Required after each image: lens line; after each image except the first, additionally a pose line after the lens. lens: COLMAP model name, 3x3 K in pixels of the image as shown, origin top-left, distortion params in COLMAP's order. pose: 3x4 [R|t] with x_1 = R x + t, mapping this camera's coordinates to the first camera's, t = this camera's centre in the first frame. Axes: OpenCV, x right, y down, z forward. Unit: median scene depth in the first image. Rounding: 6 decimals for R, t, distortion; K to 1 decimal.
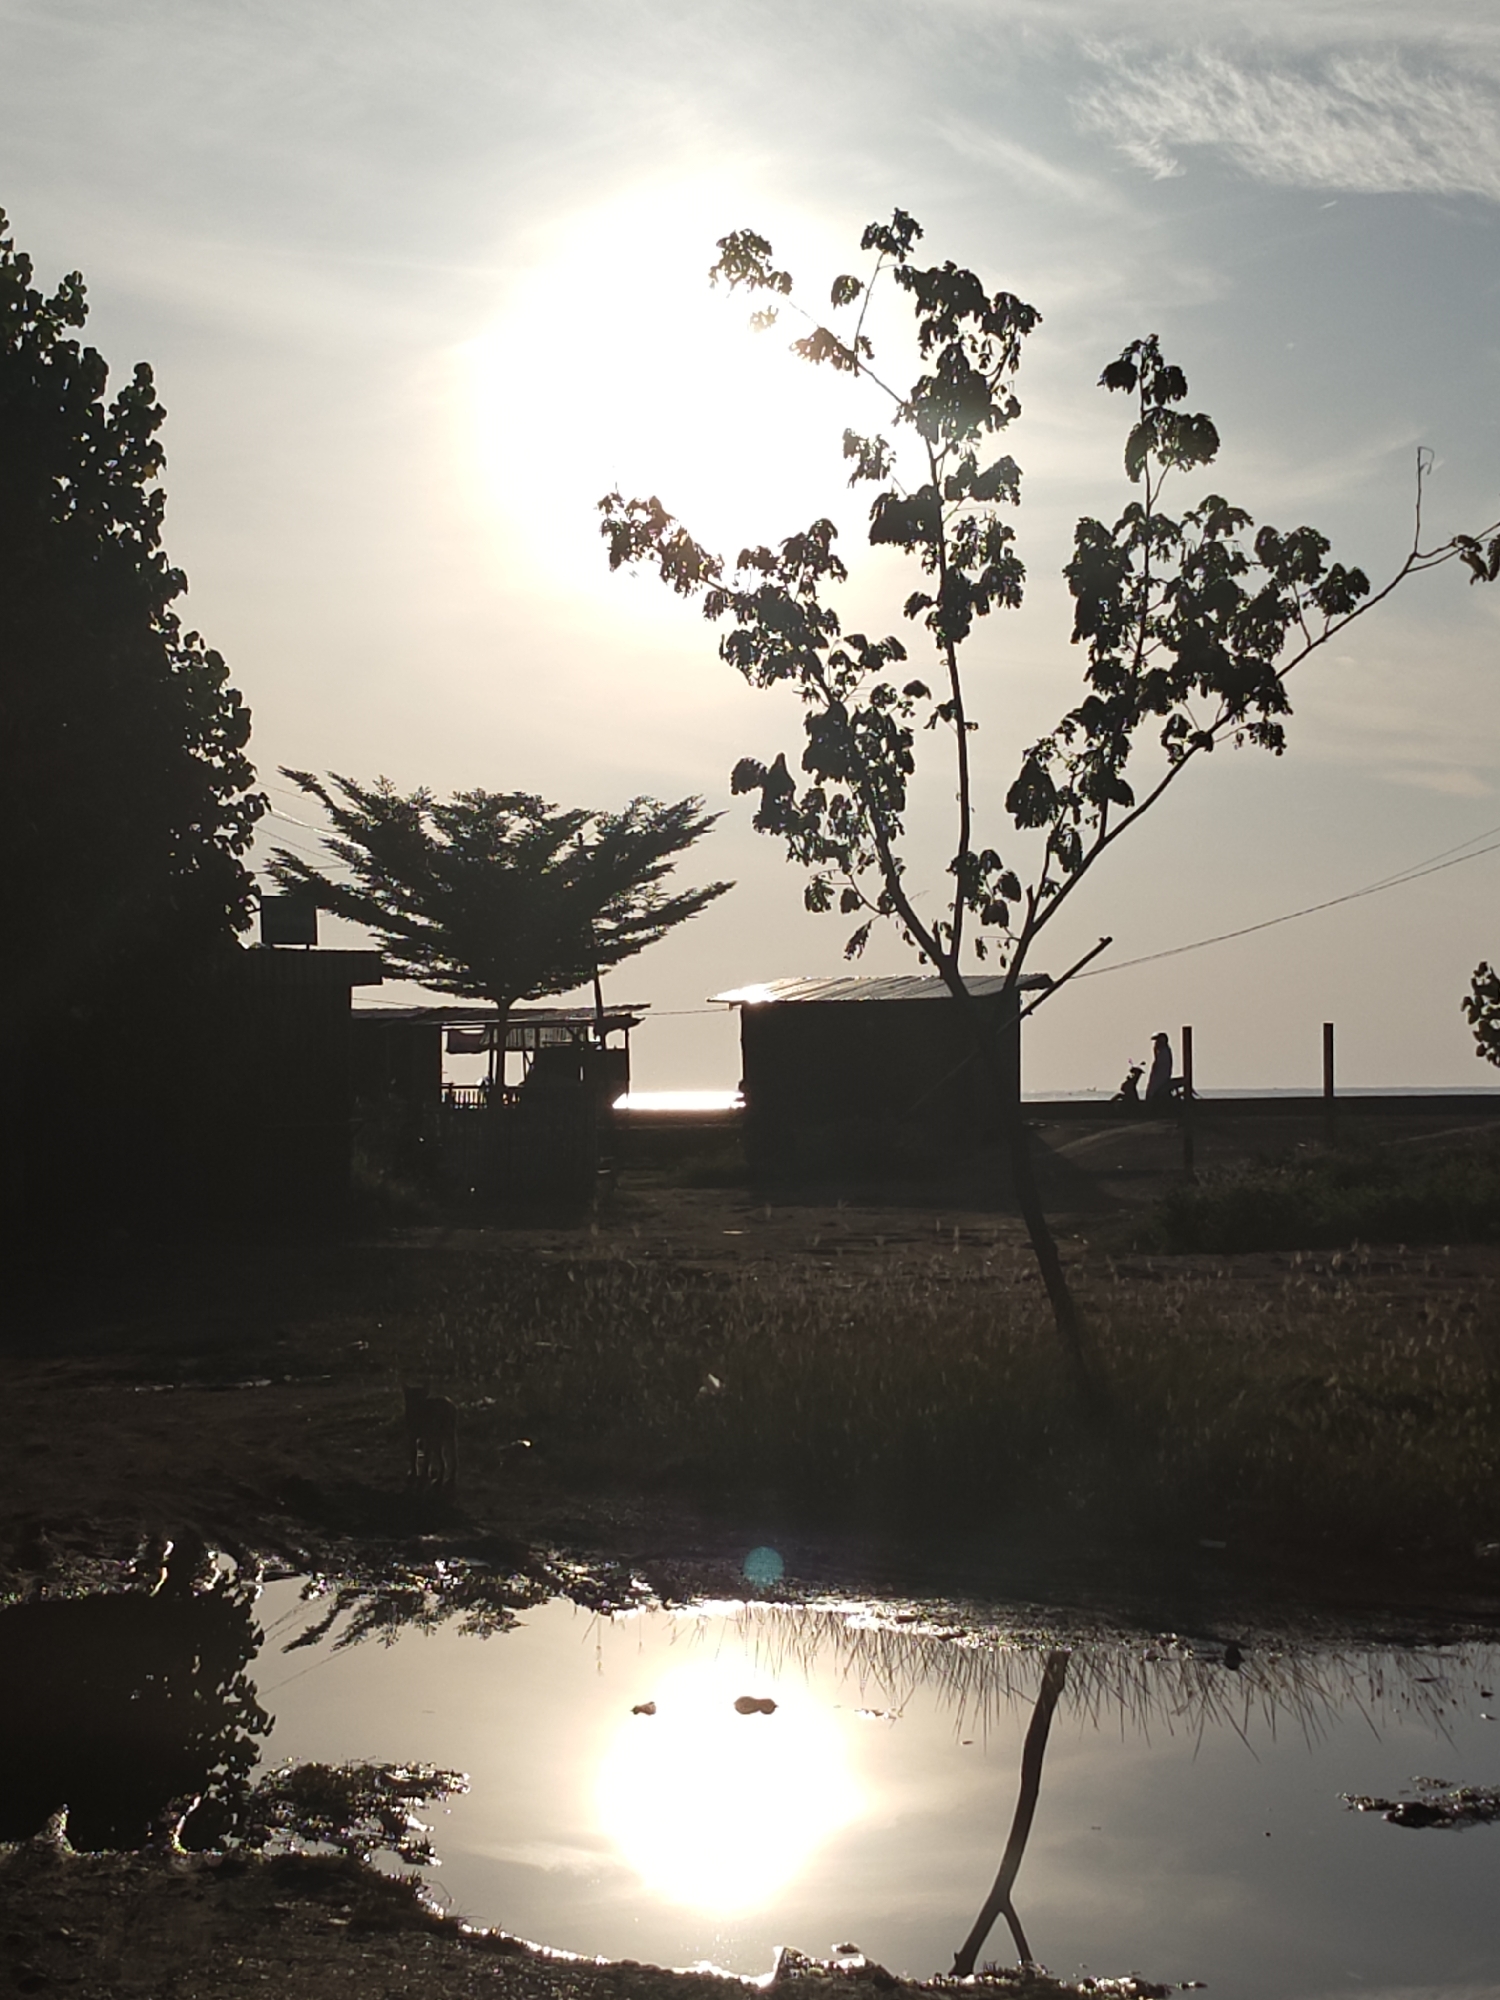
lens RADIAL K [[4288.8, 0, 749.6], [0, 4288.8, 1016.1], [0, 0, 1]] dist [0.456167, 0.000000]
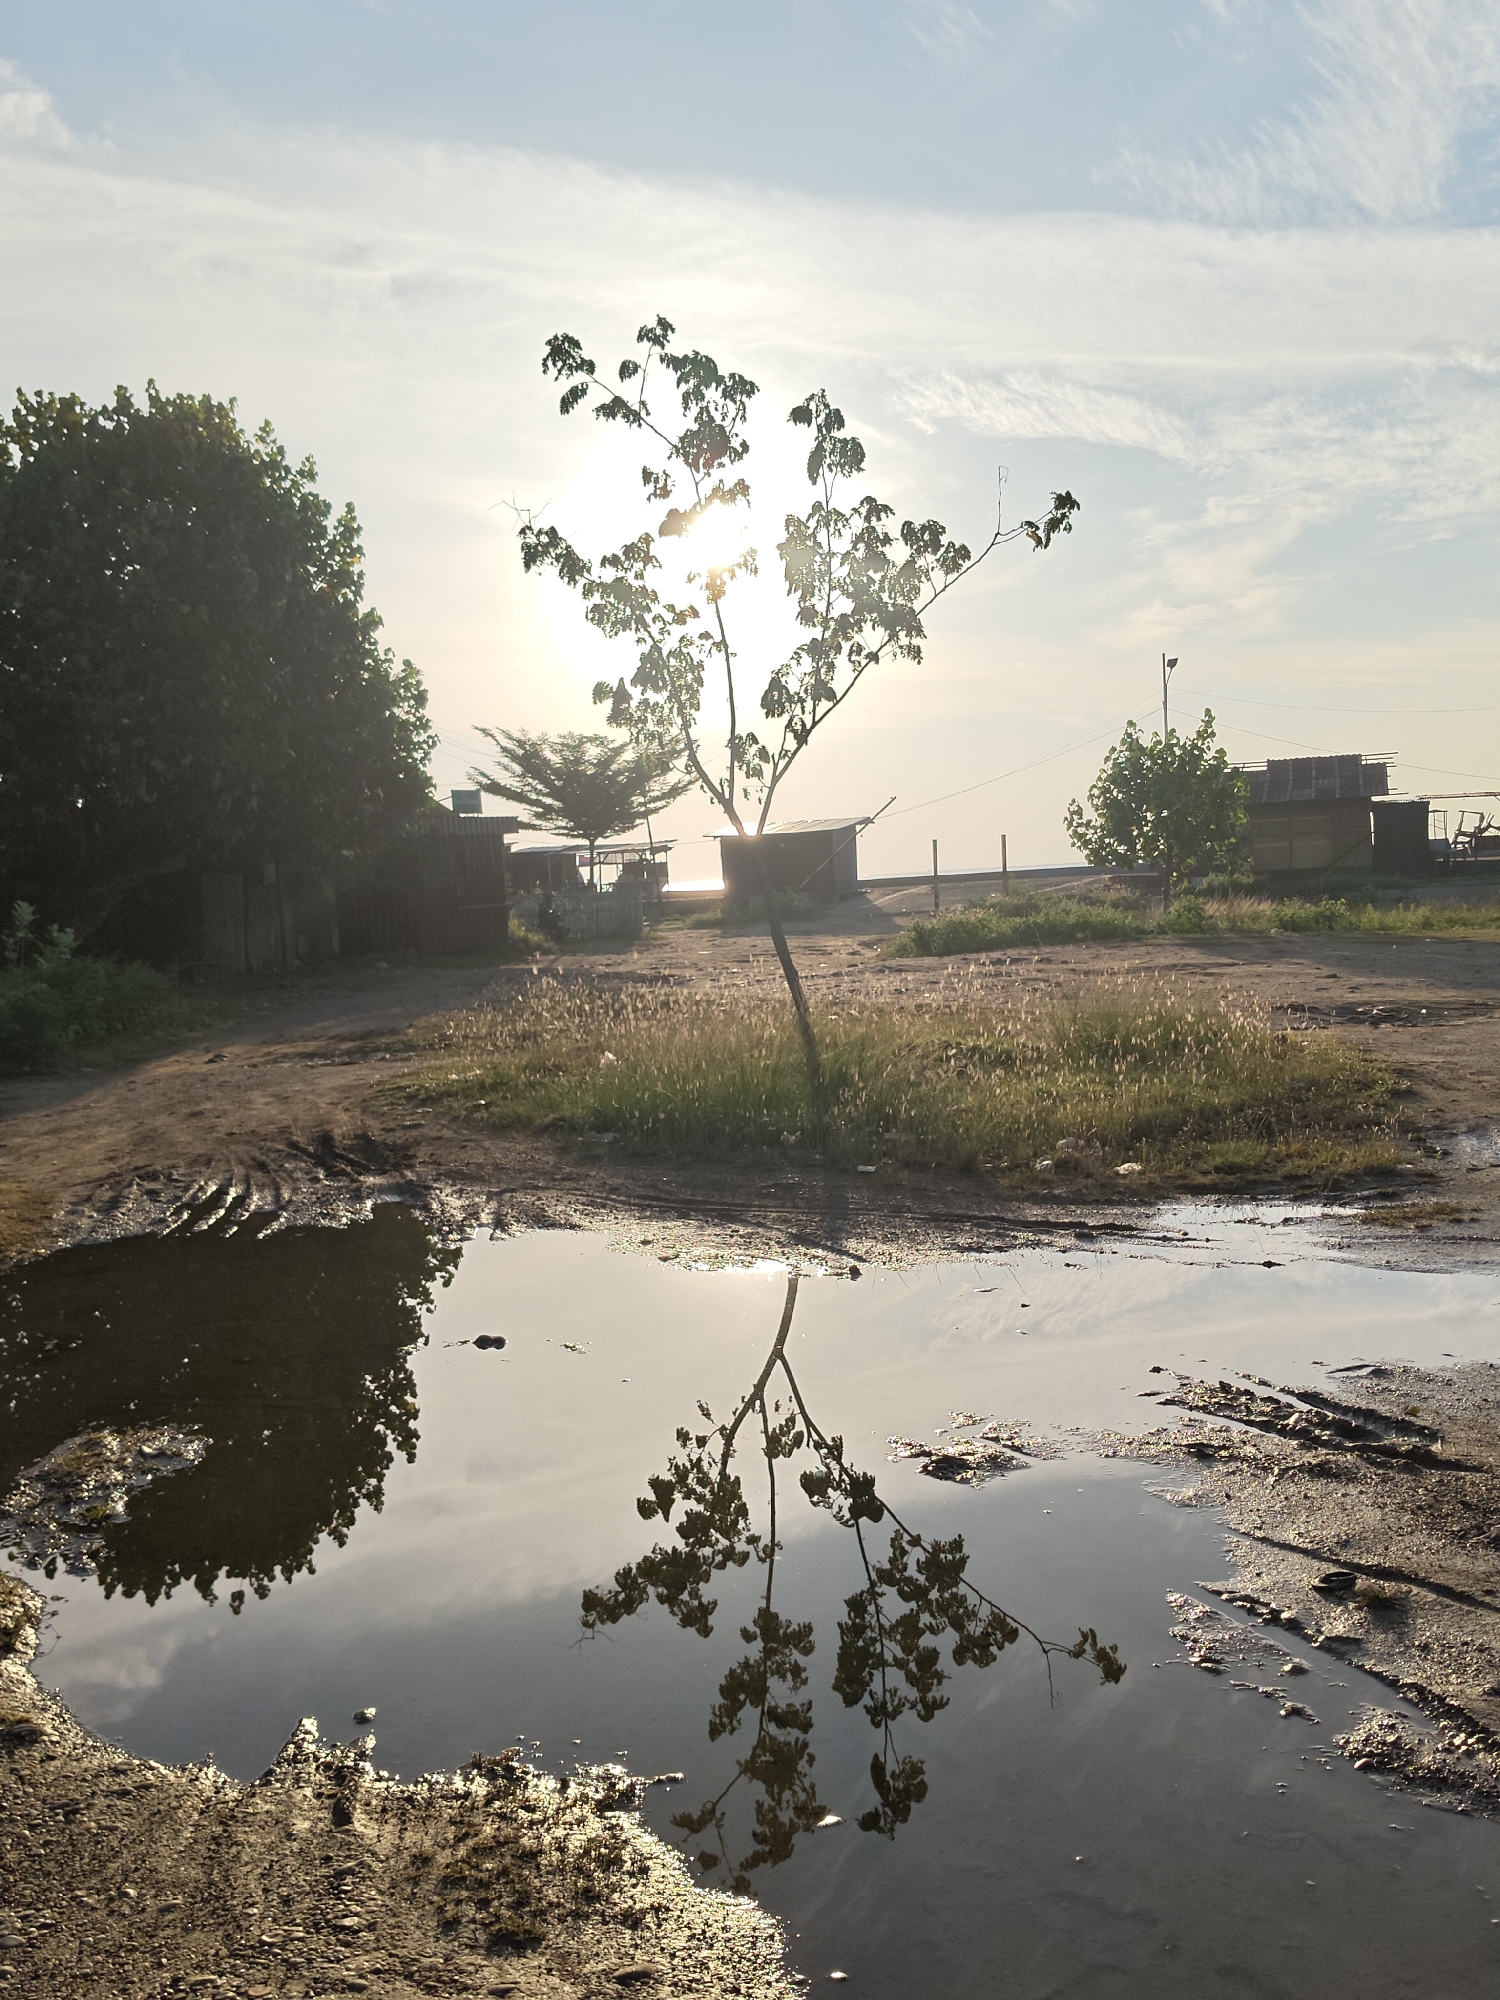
lens RADIAL K [[1989.7, 0, 742.4], [0, 1989.7, 1002.3], [0, 0, 1]] dist [0.144192, 0.000000]
pose [[0.999259, -0.037418, -0.009053, 0.052089], [0.038017, 0.996147, 0.079027, 0.003433], [0.006061, -0.079313, 0.996831, 0.219566]]
